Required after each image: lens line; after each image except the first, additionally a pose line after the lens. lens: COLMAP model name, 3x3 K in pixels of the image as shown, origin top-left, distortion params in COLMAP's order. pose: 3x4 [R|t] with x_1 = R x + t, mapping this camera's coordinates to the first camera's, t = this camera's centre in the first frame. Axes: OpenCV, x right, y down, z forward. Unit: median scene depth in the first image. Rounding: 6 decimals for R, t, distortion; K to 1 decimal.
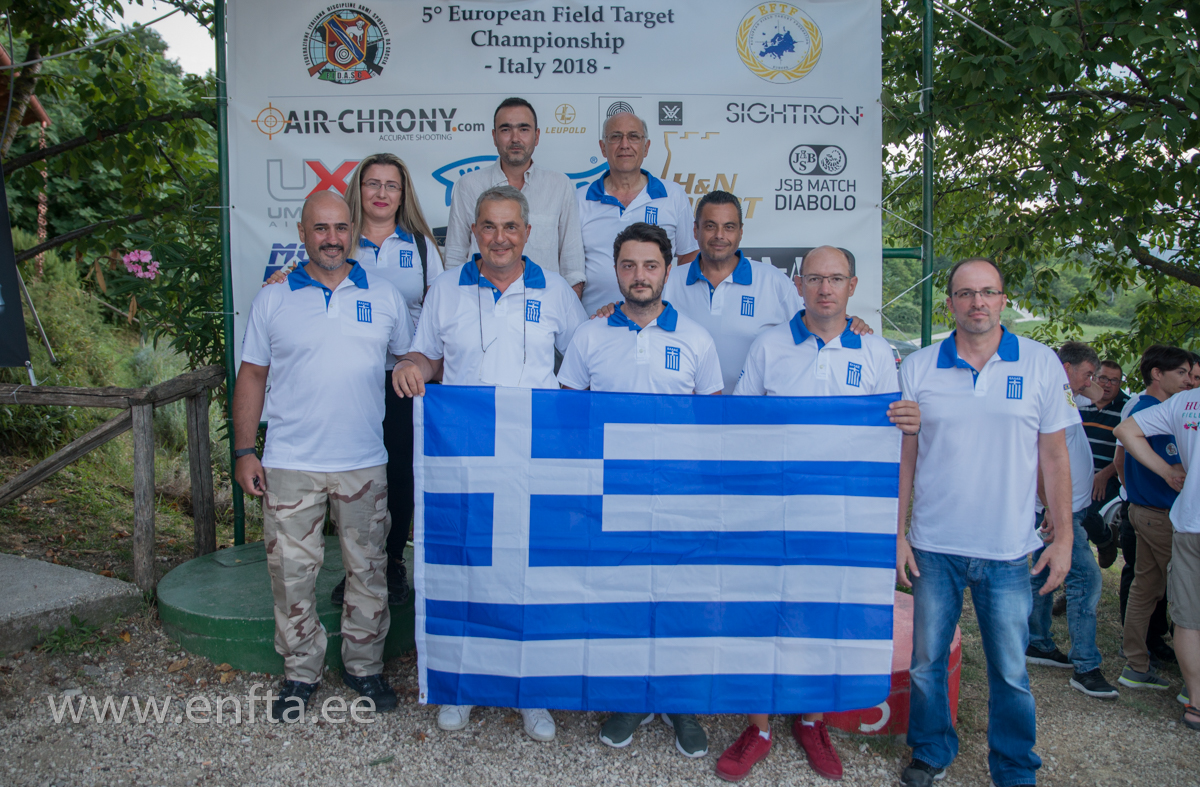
lens RADIAL K [[1019.4, 0, 631.7], [0, 1019.4, 352.0], [0, 0, 1]] dist [-0.200662, 0.122484]
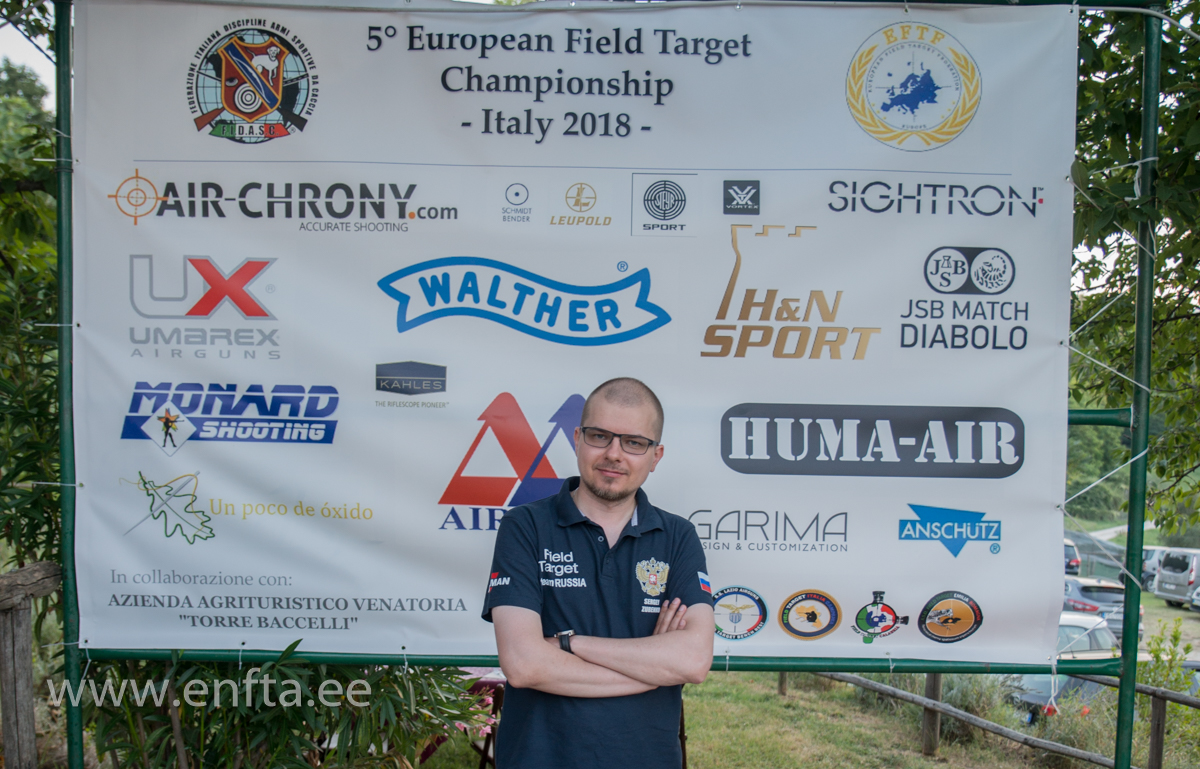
lens RADIAL K [[1291.5, 0, 607.8], [0, 1291.5, 498.0], [0, 0, 1]] dist [-0.077761, 0.053918]
pose [[0.996987, 0.024929, -0.073458, 0.018068], [-0.027622, 0.998974, -0.035881, -0.009397], [0.072488, 0.037802, 0.996653, 0.172204]]
